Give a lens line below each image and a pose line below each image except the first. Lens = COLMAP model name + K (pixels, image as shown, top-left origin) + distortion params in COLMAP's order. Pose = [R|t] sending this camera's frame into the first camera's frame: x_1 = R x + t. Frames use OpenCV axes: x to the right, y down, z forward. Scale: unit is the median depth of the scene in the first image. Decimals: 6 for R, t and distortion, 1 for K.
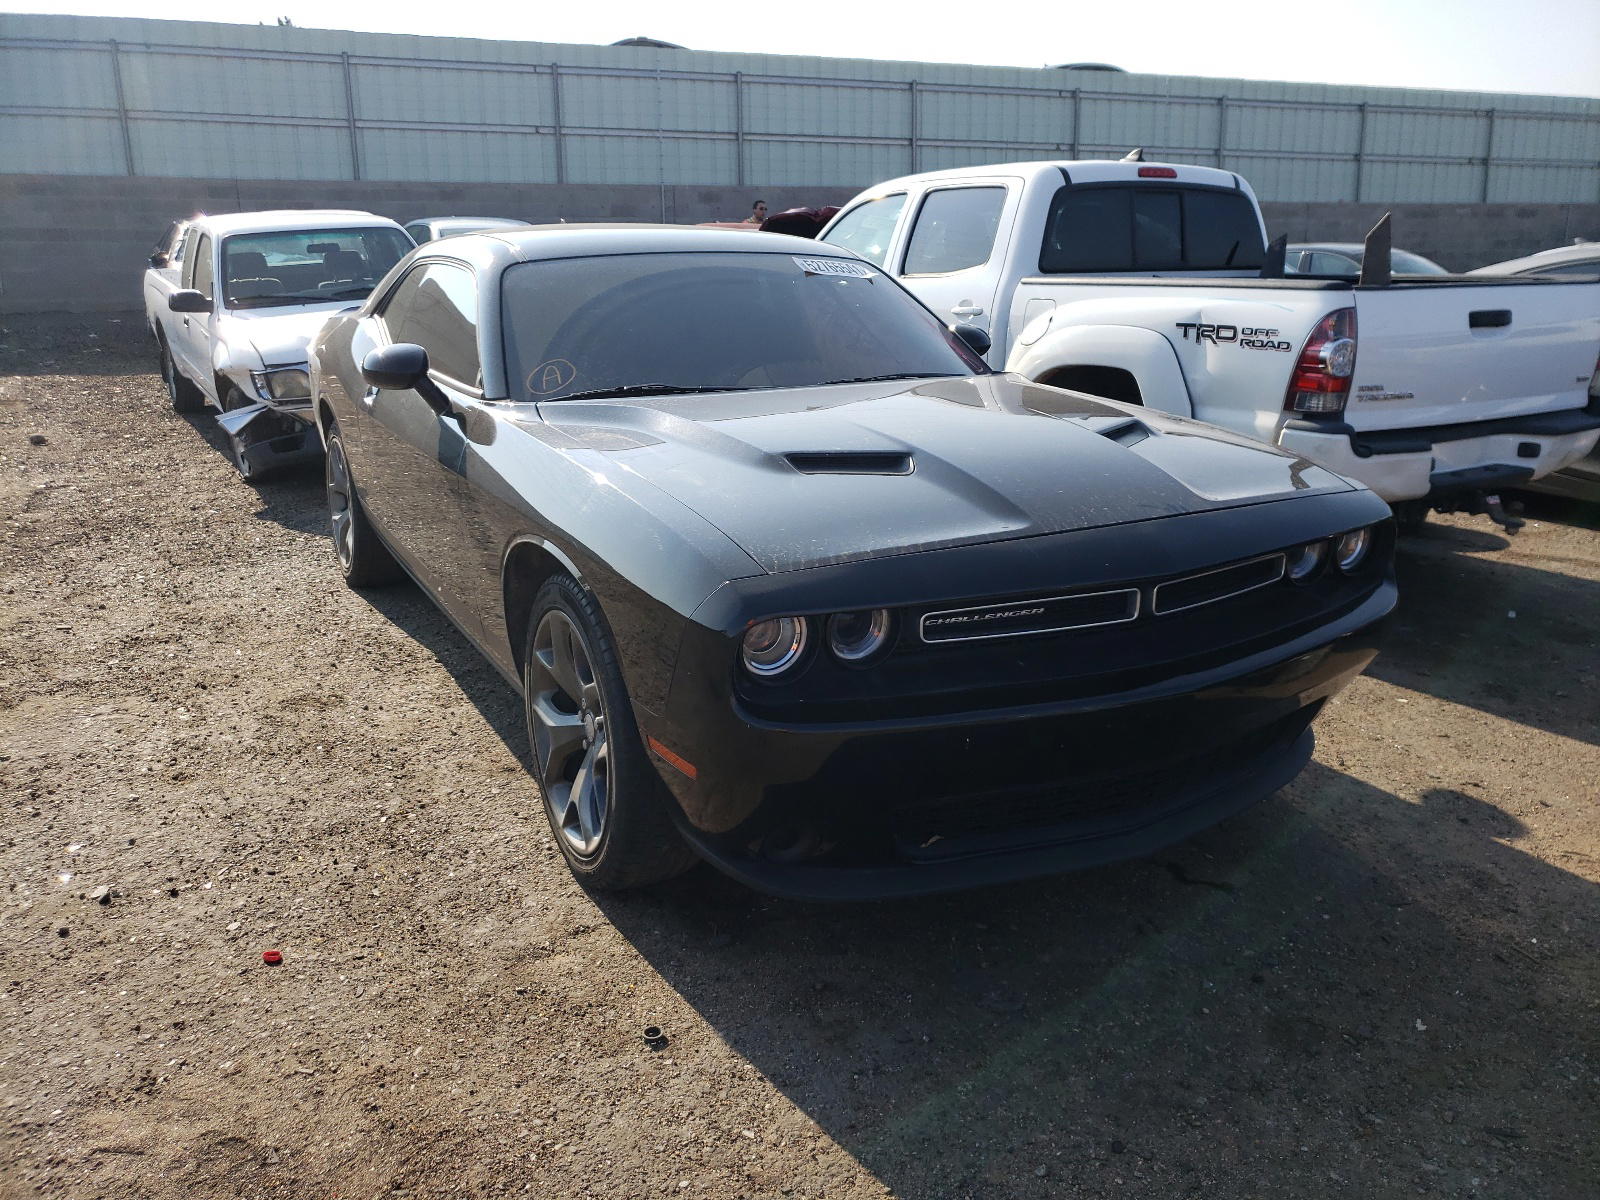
lens RADIAL K [[1202.4, 0, 799.5], [0, 1202.4, 577.1], [0, 0, 1]] dist [0.014777, 0.006740]
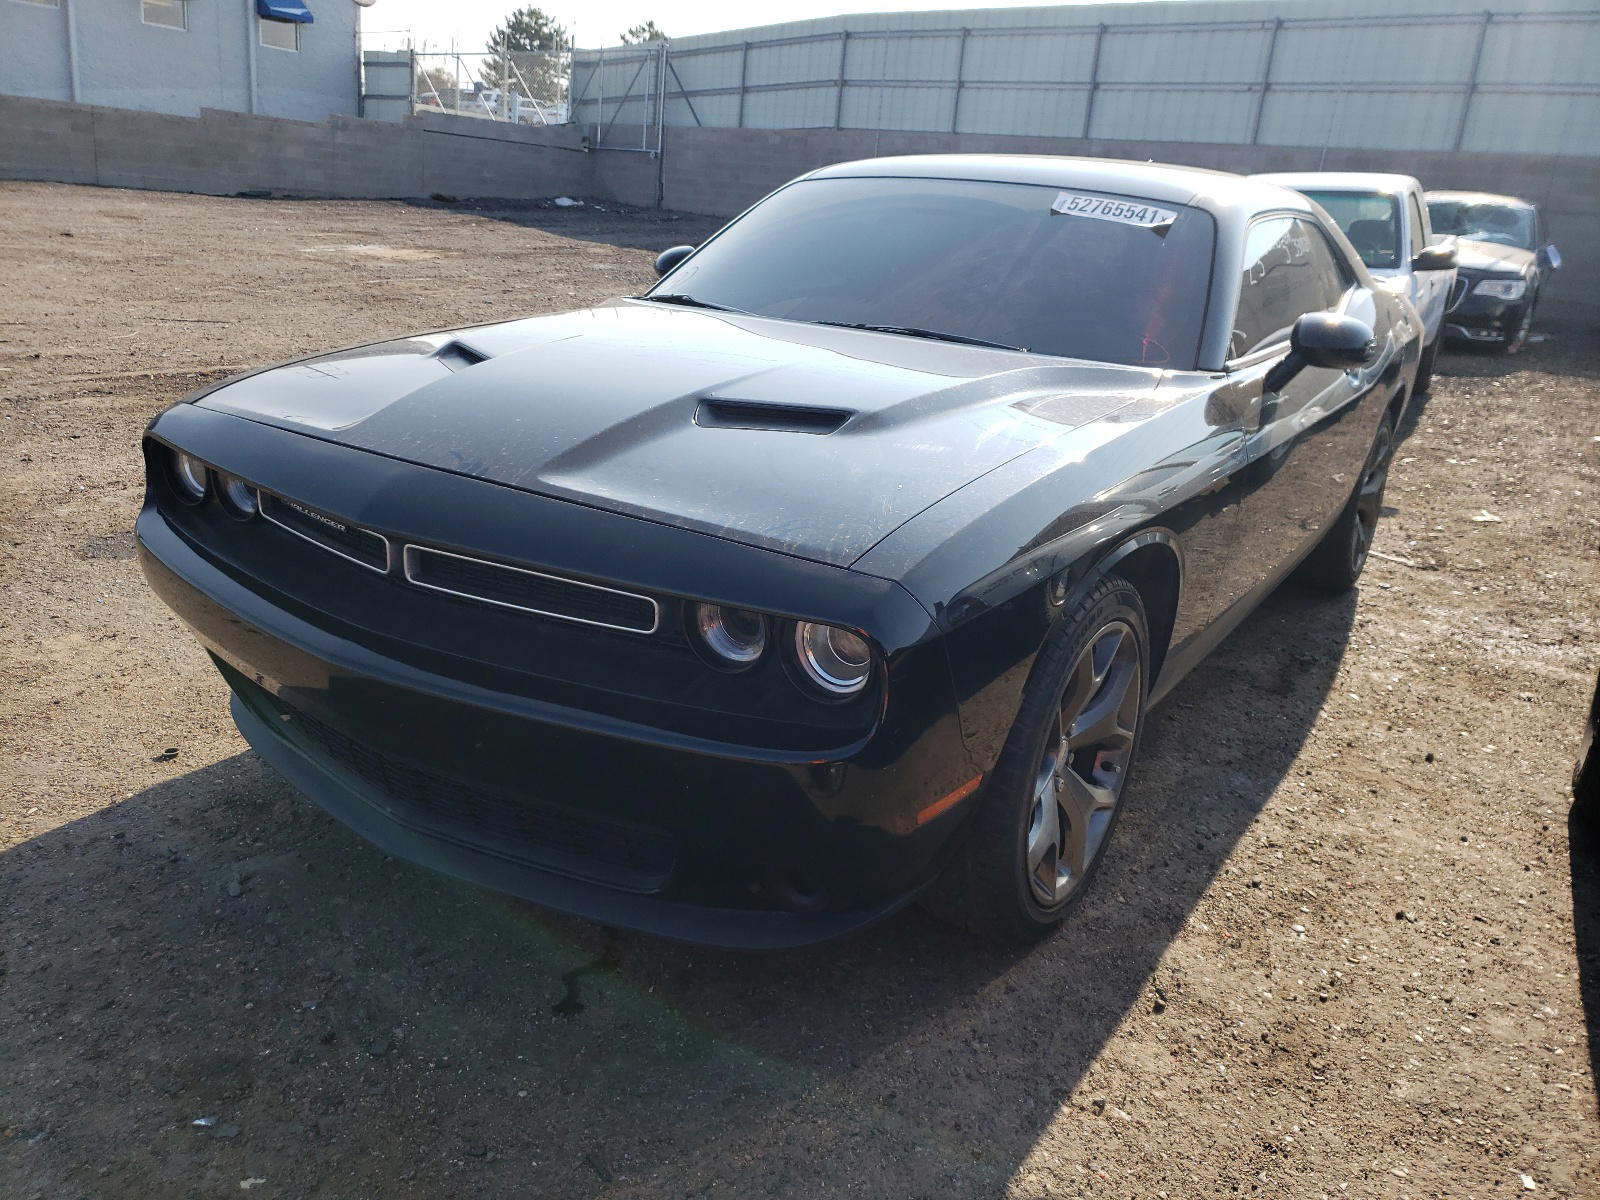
lens RADIAL K [[1222.5, 0, 834.0], [0, 1222.5, 601.2], [0, 0, 1]] dist [0.006296, 0.009166]
pose [[0.495121, 0.319051, -0.808122, 0.811002], [-0.300312, 0.935648, 0.185403, -0.142883], [0.815271, 0.150892, 0.559075, 0.560843]]
